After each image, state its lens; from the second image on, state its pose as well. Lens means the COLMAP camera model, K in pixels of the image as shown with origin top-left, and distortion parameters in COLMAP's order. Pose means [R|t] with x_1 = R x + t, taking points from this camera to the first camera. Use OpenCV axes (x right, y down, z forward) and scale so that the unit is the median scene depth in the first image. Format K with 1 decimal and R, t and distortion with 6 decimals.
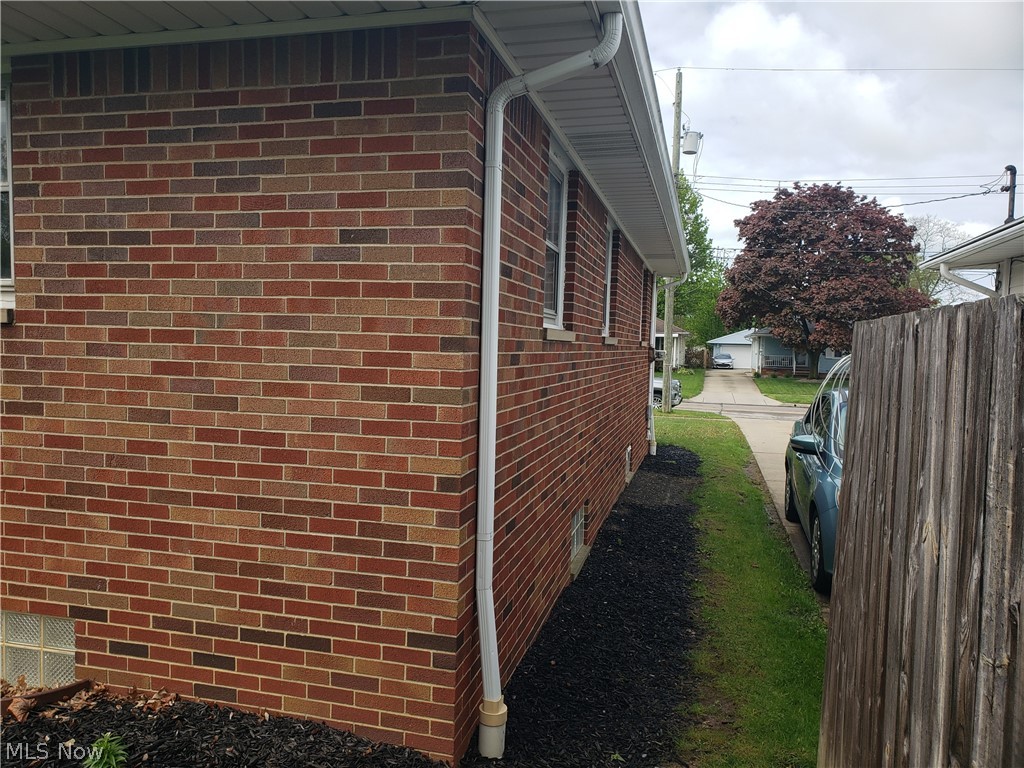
lens RADIAL K [[784.2, 0, 511.7], [0, 784.2, 385.1], [0, 0, 1]] dist [0.014544, -0.002380]
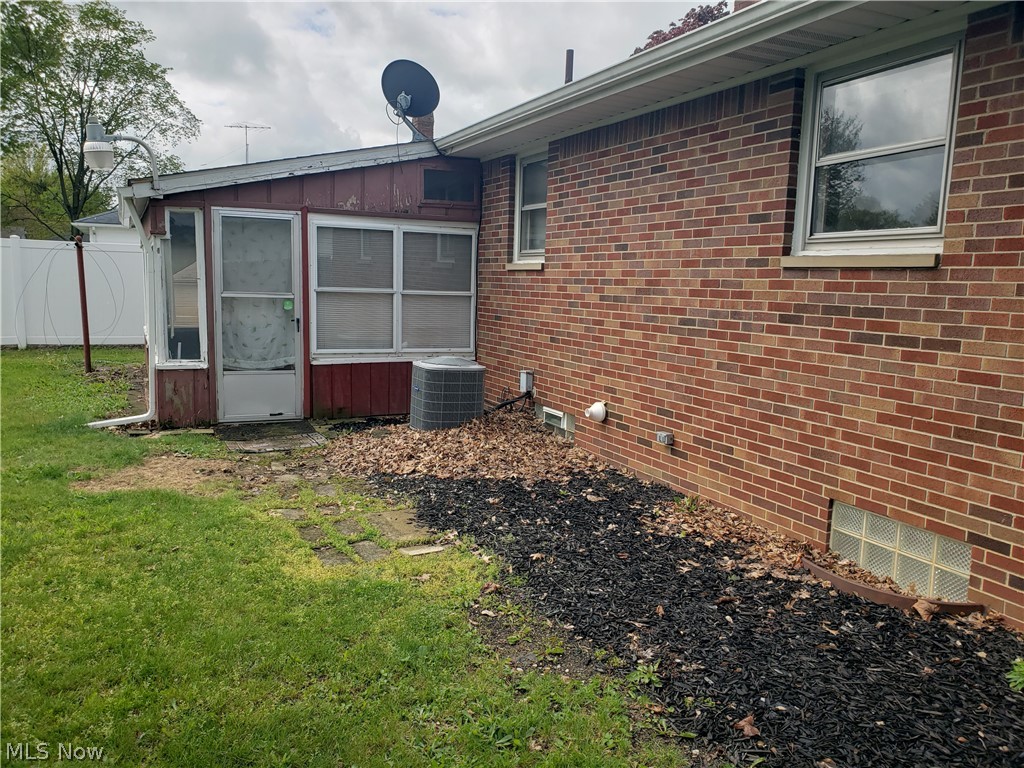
lens RADIAL K [[784.2, 0, 510.4], [0, 784.2, 388.9], [0, 0, 1]] dist [0.014544, -0.002380]
pose [[0.631326, 0.098580, -0.769227, -0.151916], [-0.052757, 0.995049, 0.084222, 0.030198], [0.773721, -0.012589, 0.633401, -0.158636]]
